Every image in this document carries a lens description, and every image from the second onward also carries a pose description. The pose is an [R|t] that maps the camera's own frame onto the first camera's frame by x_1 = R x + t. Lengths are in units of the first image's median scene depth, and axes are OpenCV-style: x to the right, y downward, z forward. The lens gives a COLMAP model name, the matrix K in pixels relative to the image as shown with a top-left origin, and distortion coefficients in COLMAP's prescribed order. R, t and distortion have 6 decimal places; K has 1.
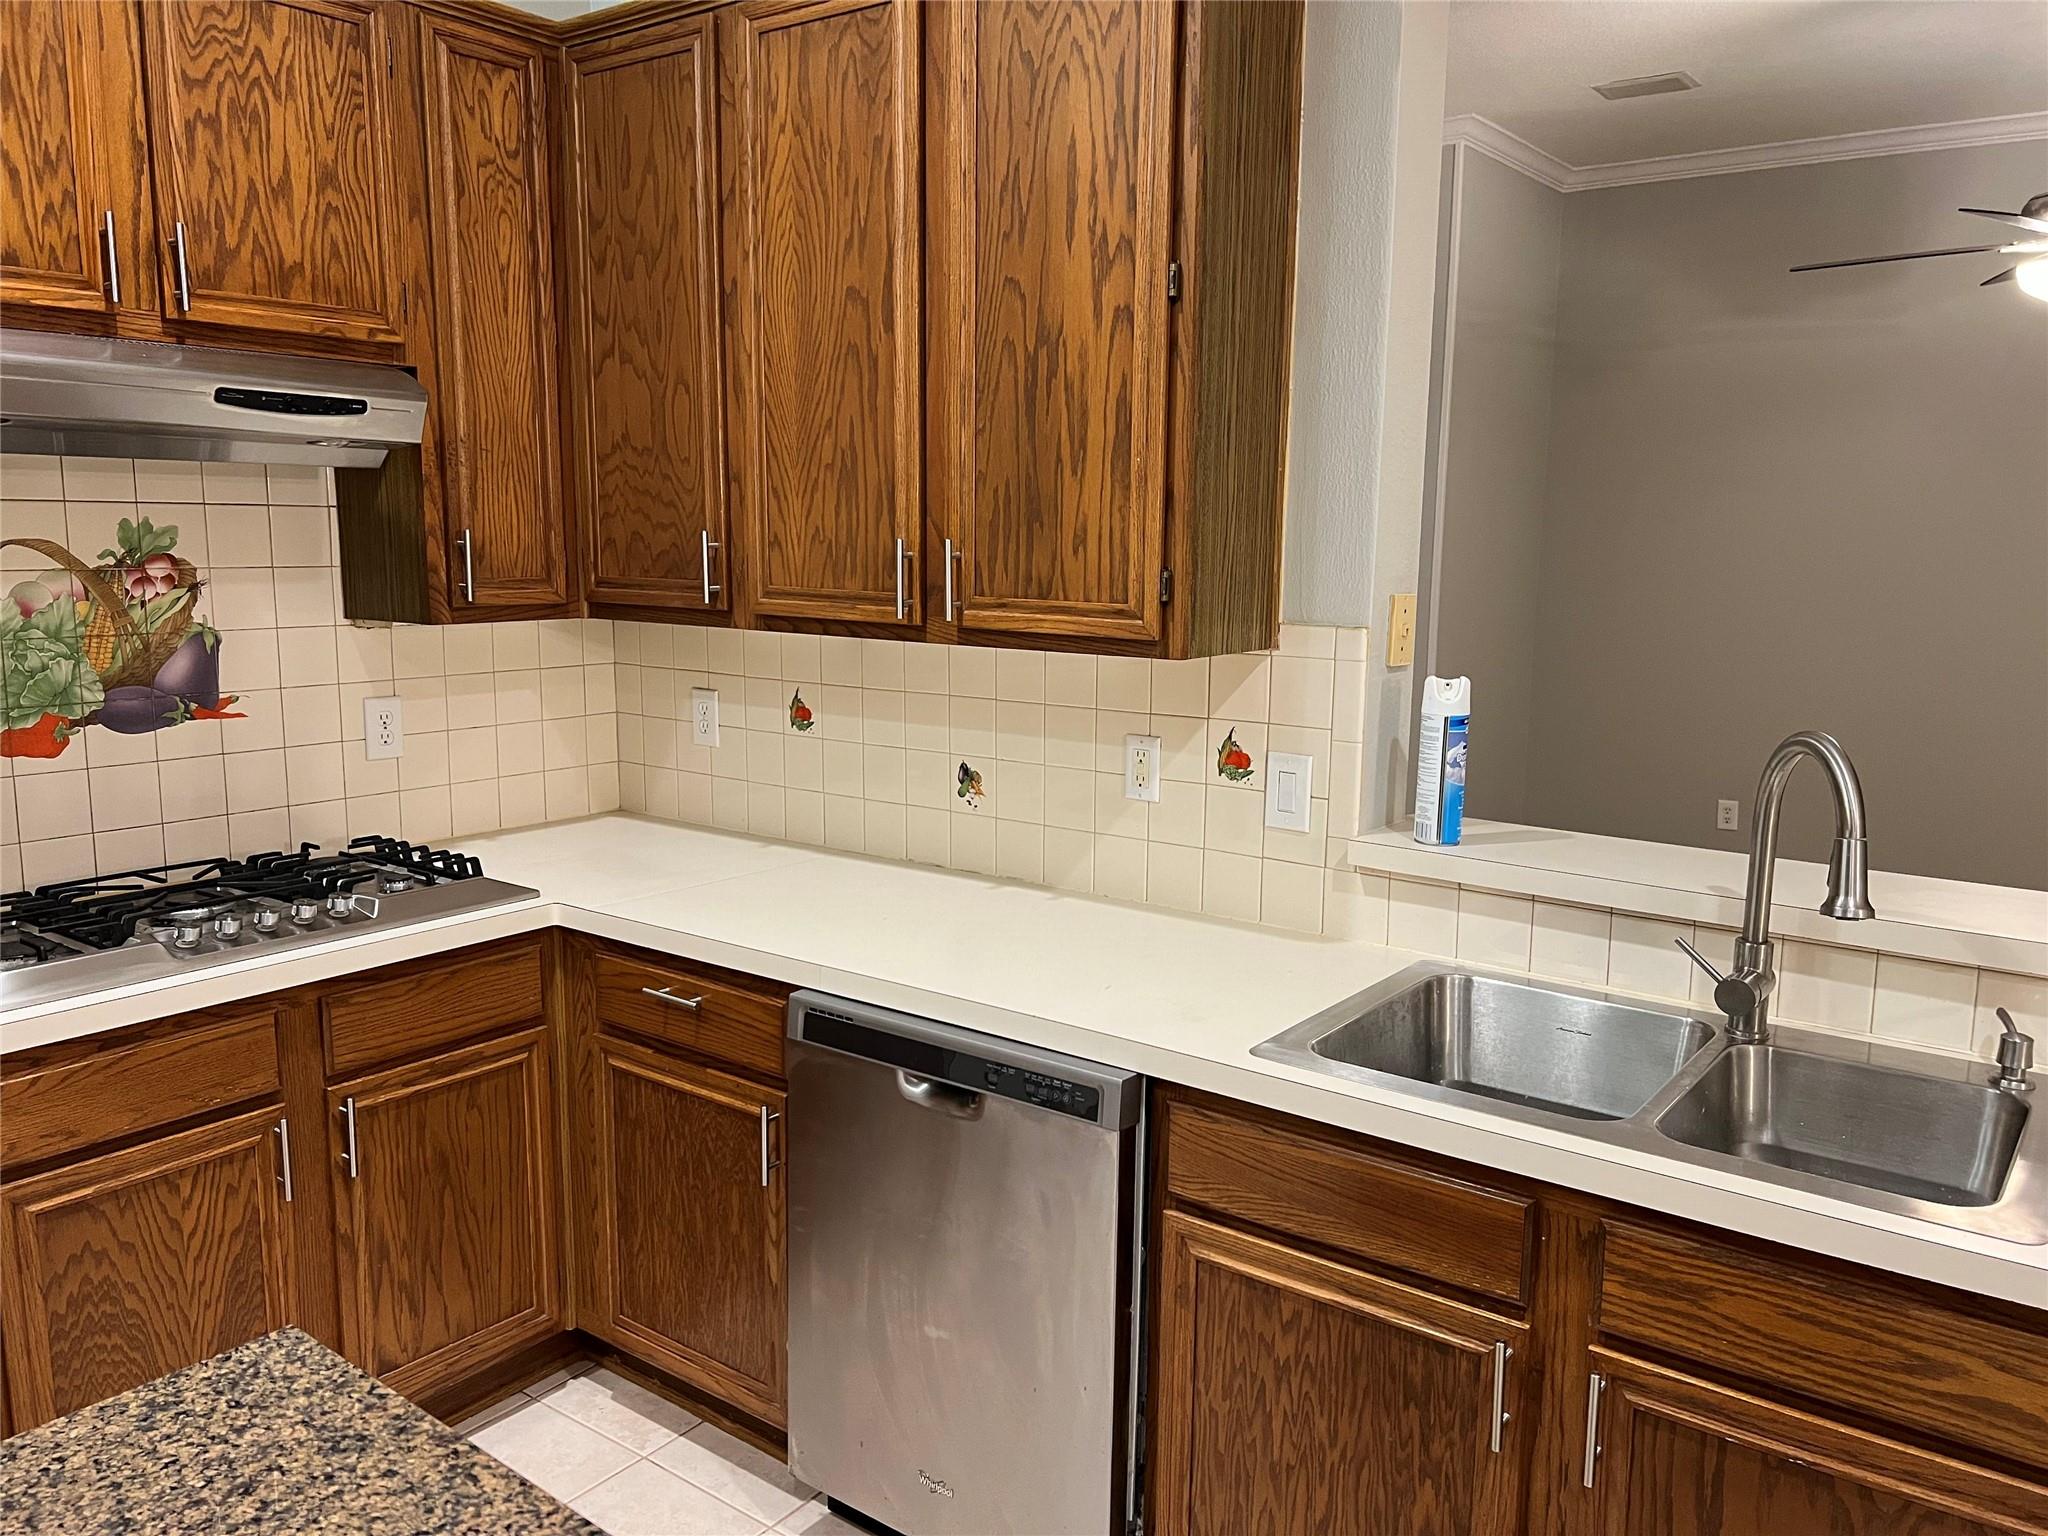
lens RADIAL K [[1578.8, 0, 1018.7], [0, 1578.8, 760.2], [0, 0, 1]] dist [0.062961, -0.047489]
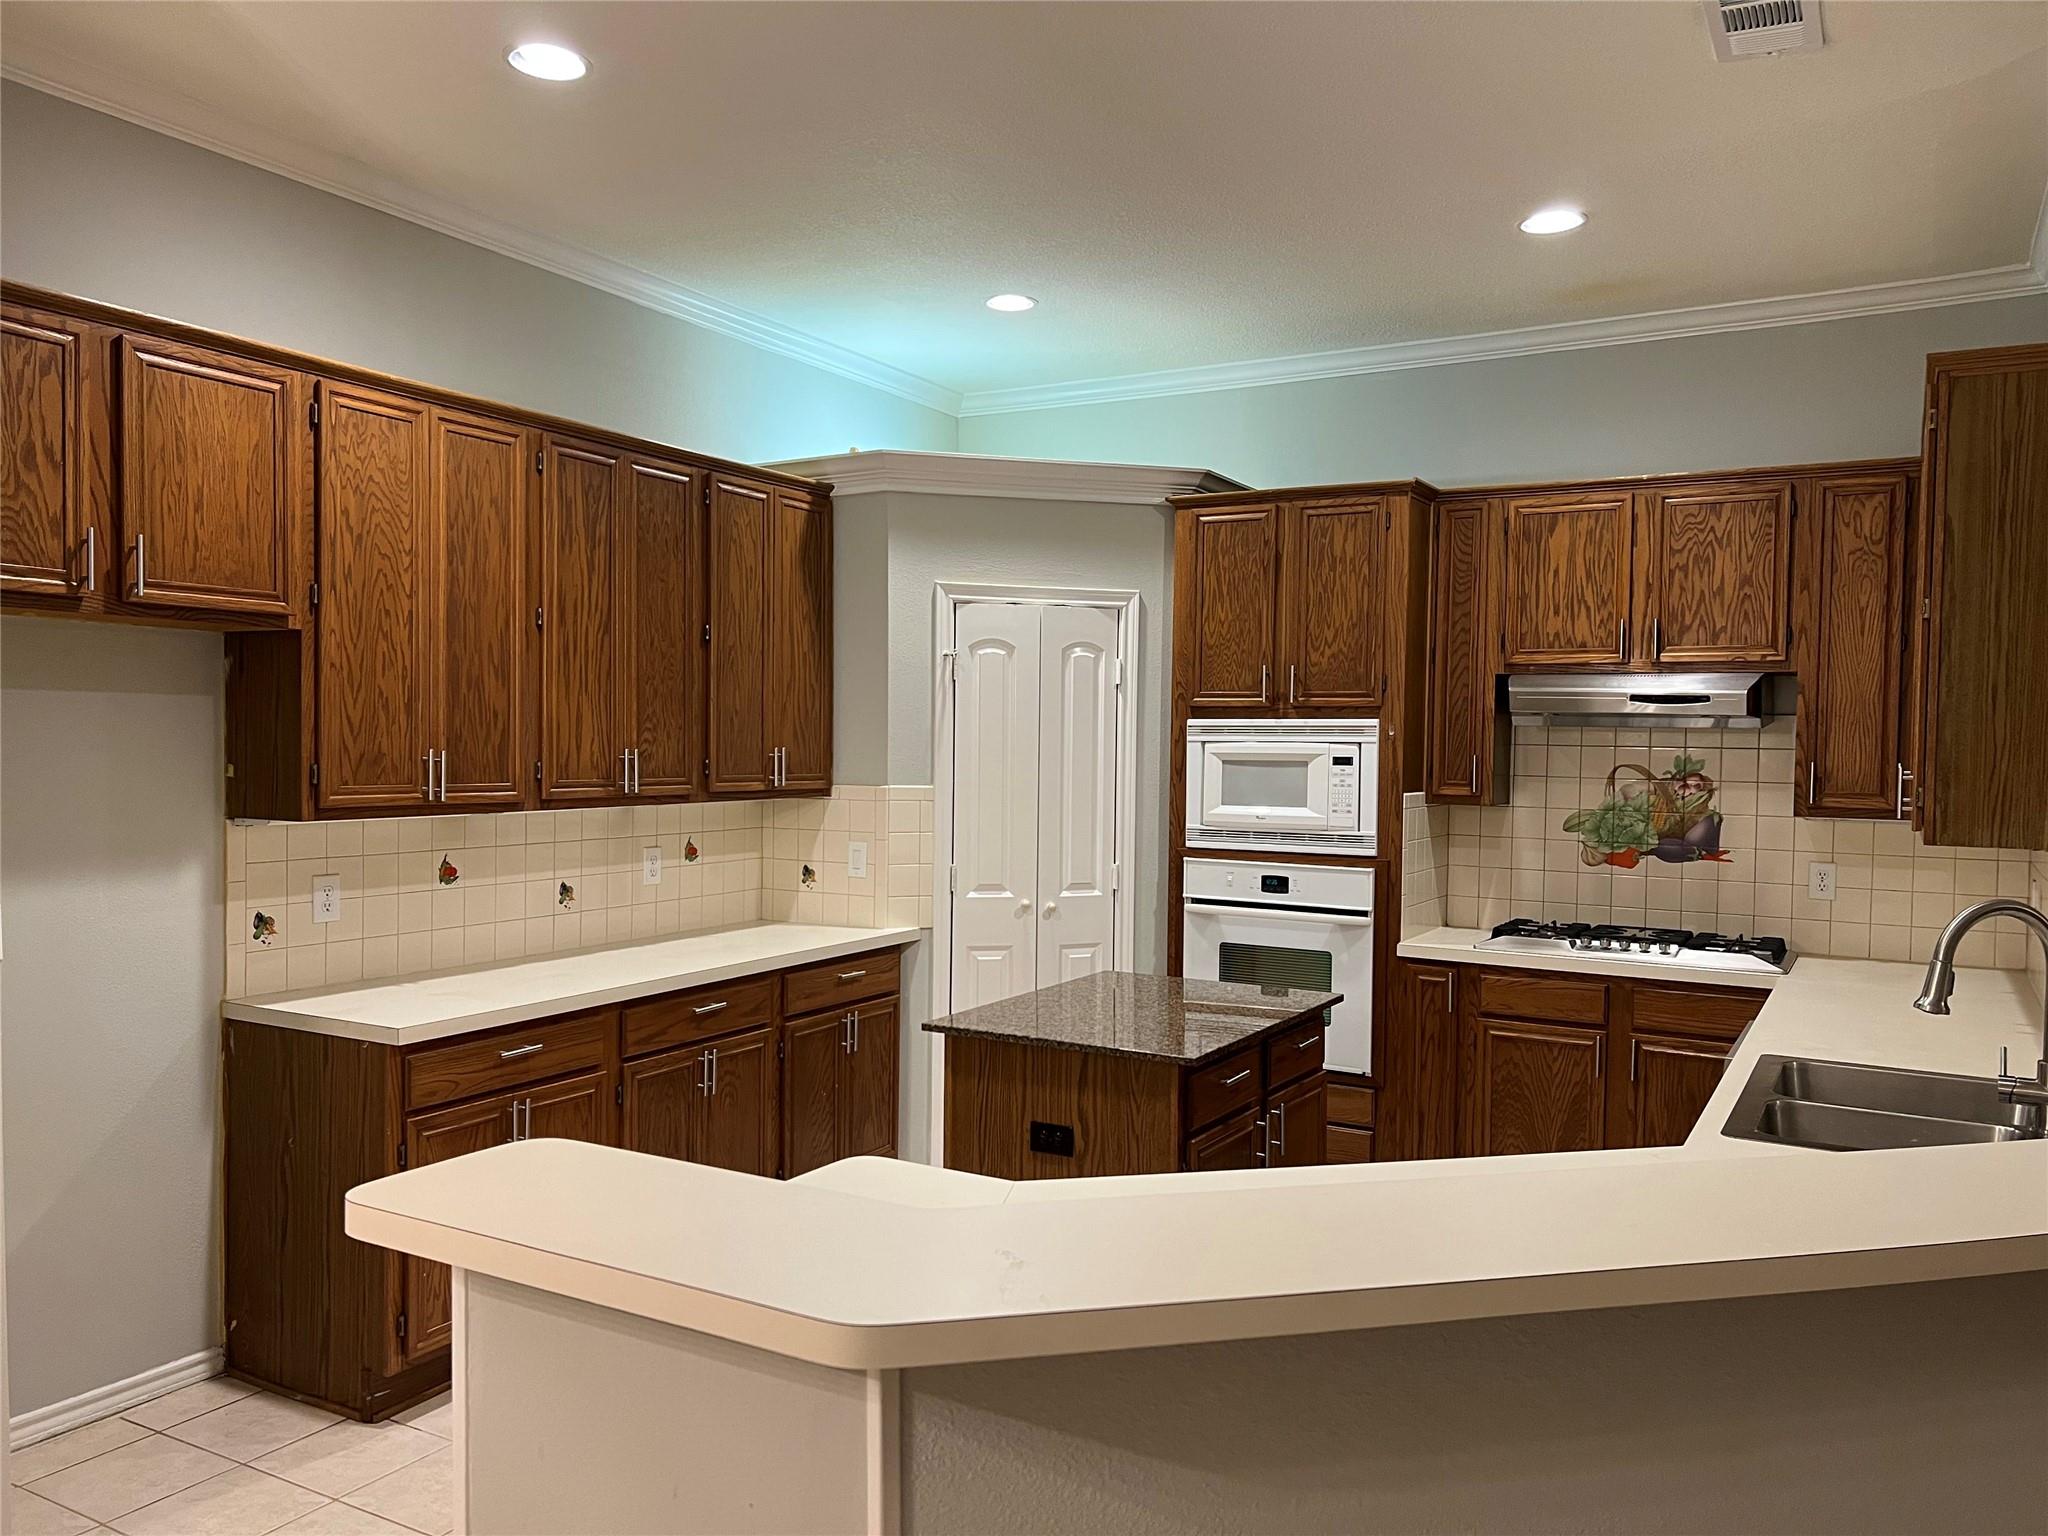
lens RADIAL K [[1578.8, 0, 1033.1], [0, 1578.8, 771.8], [0, 0, 1]] dist [0.062961, -0.047489]
pose [[0.120576, 0.017334, -0.992553, 1.328728], [-0.160424, 0.987046, -0.002251, 0.003990], [0.979656, 0.159501, 0.121795, -0.033278]]
